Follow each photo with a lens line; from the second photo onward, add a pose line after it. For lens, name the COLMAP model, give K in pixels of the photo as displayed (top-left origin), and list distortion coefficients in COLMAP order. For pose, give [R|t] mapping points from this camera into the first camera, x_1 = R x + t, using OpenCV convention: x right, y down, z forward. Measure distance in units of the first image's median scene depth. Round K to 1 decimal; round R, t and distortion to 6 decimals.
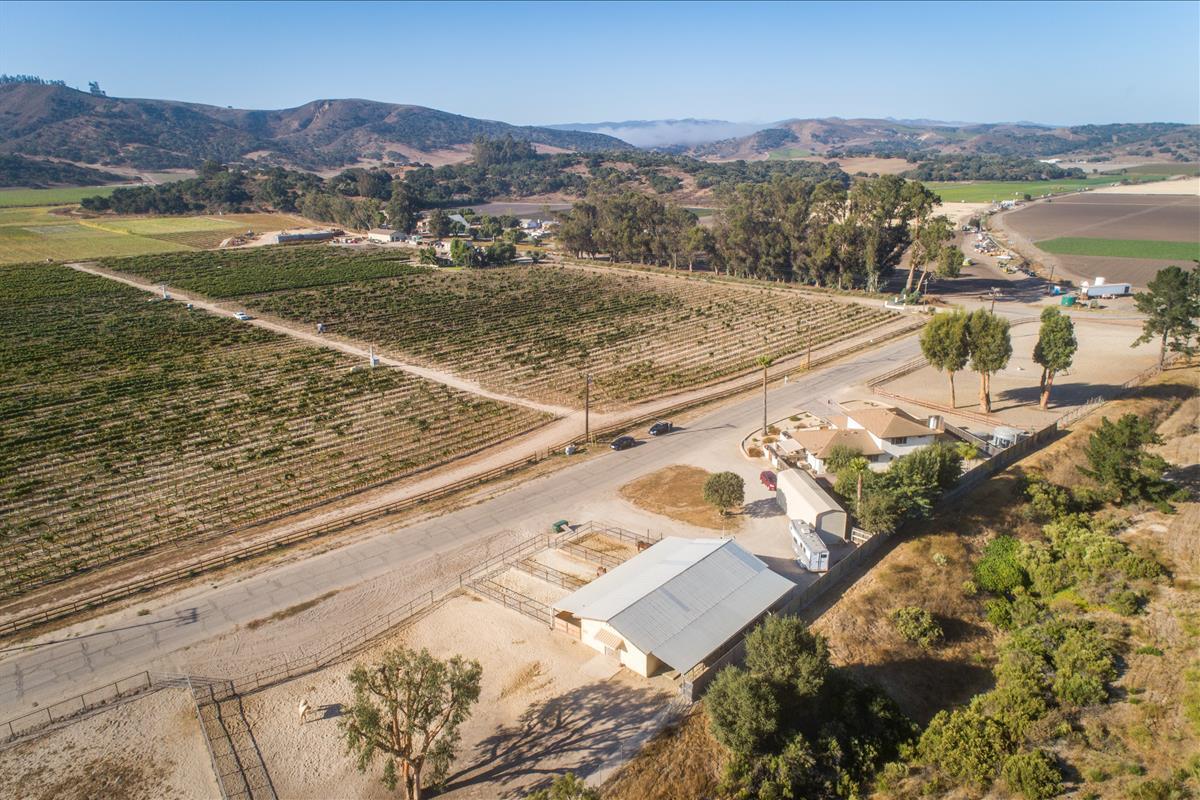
lens RADIAL K [[797.9, 0, 599.1], [0, 797.9, 398.0], [0, 0, 1]] dist [0.017147, 0.012001]
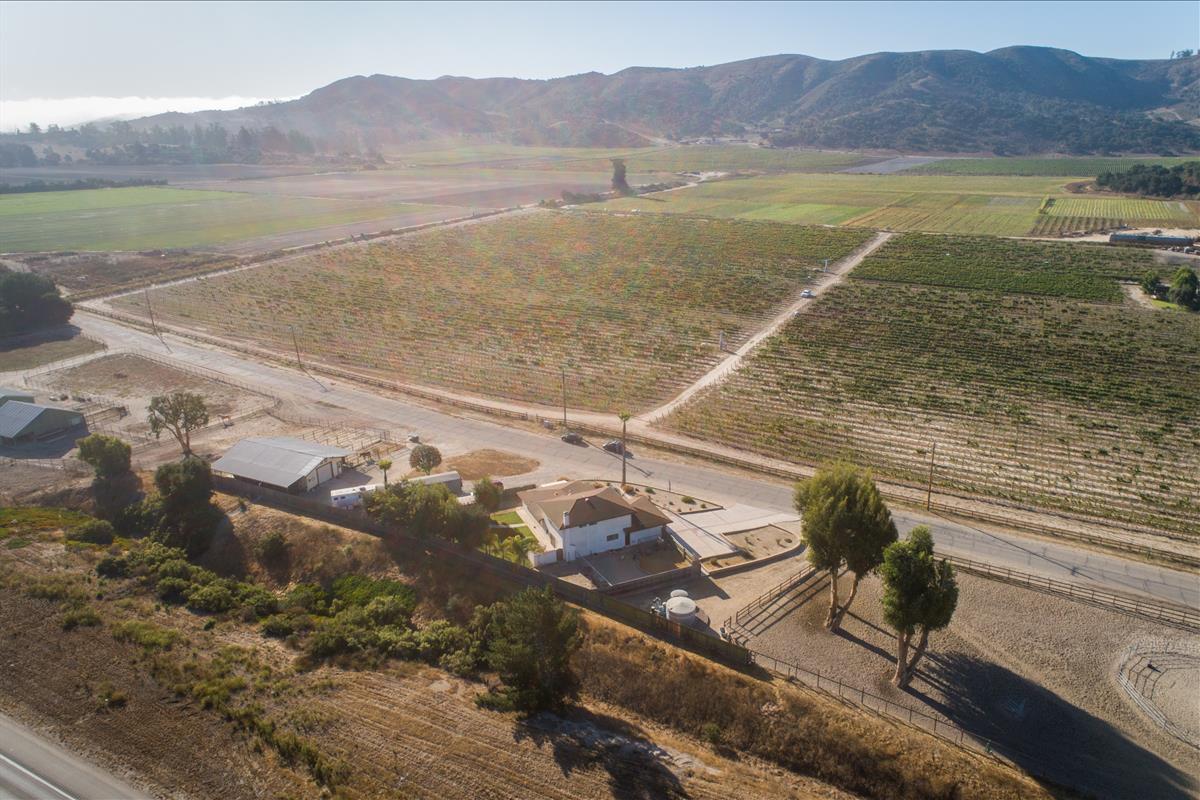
lens RADIAL K [[797.9, 0, 594.2], [0, 797.9, 395.1], [0, 0, 1]] dist [0.017147, 0.012001]
pose [[0.264788, 0.325760, -0.907617, 0.520338], [-0.283844, 0.925843, 0.249494, -0.146593], [0.921586, 0.191559, 0.337617, 0.288875]]
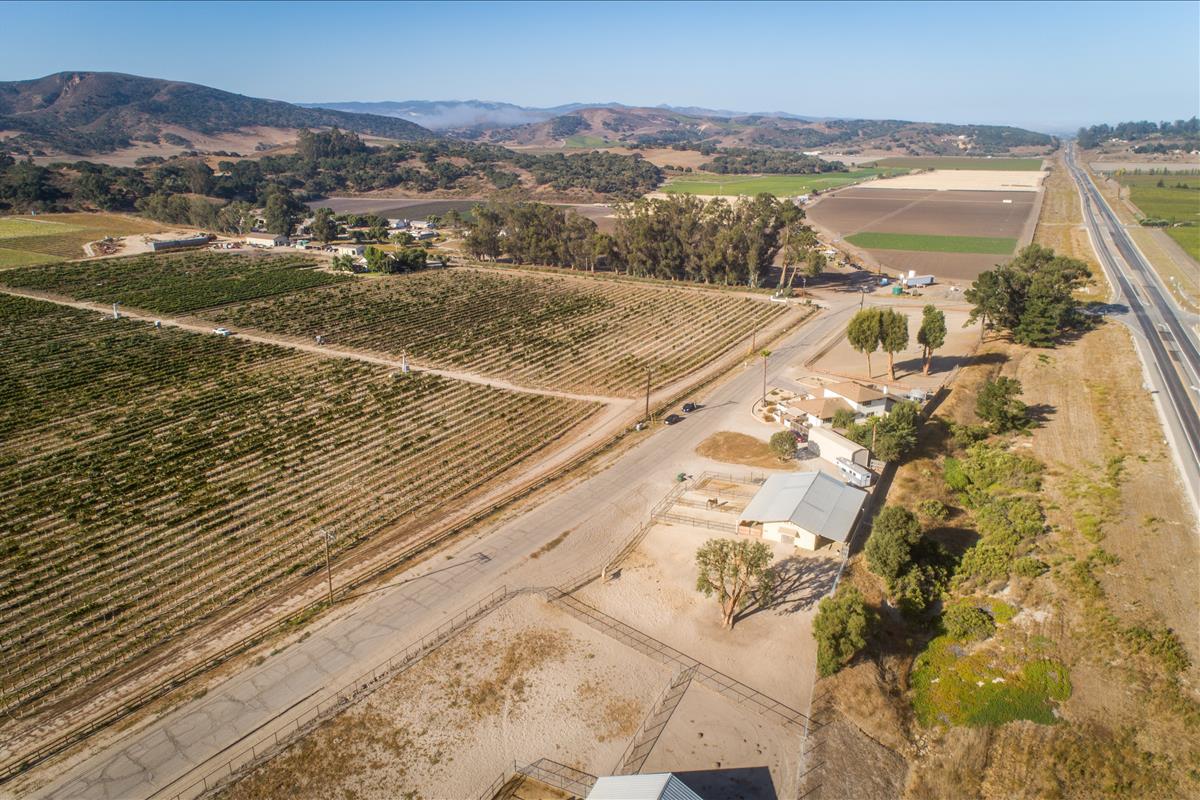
lens RADIAL K [[797.9, 0, 598.5], [0, 797.9, 395.4], [0, 0, 1]] dist [0.017147, 0.012001]
pose [[0.967656, -0.065753, 0.243554, -0.196124], [0.061444, 0.997791, 0.025255, -0.012181], [-0.244677, -0.009473, 0.969558, -0.132780]]
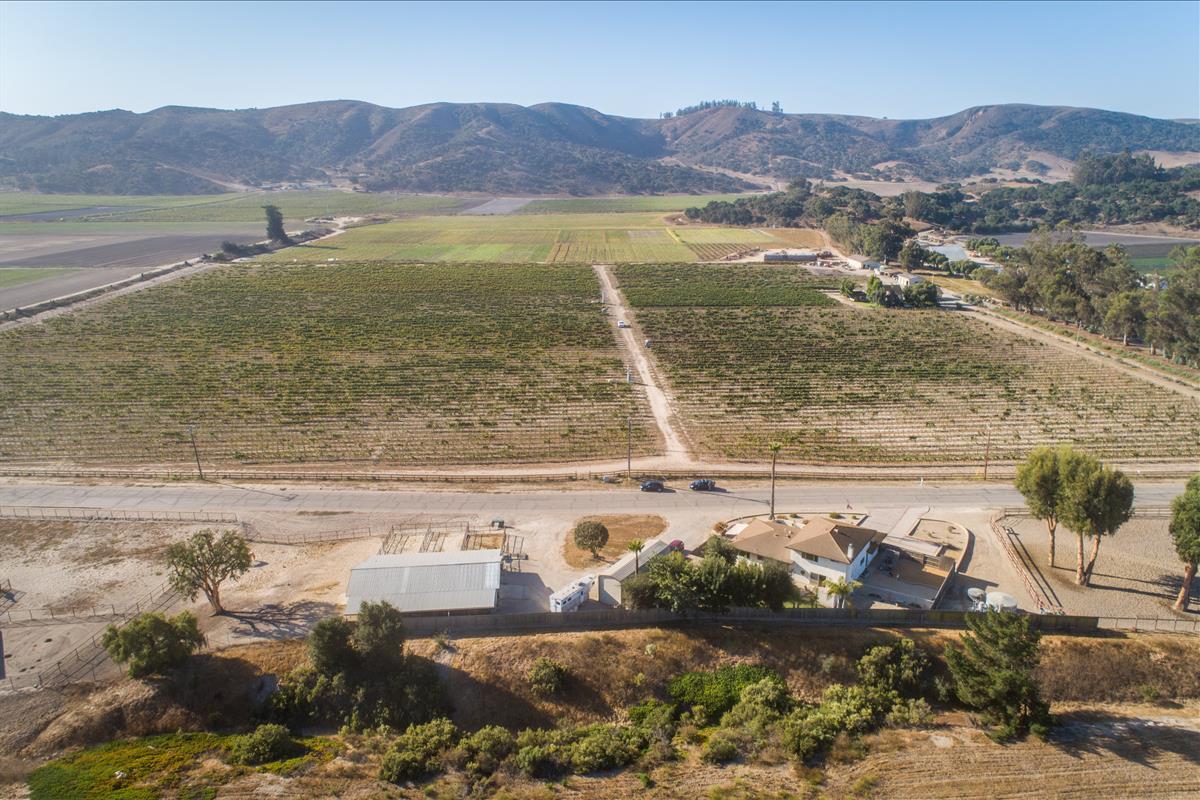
lens RADIAL K [[797.9, 0, 597.0], [0, 797.9, 398.7], [0, 0, 1]] dist [0.017147, 0.012001]
pose [[0.721270, 0.204820, -0.661678, 0.332007], [-0.207347, 0.975320, 0.075885, -0.064453], [0.660890, 0.082463, 0.745938, 0.037554]]
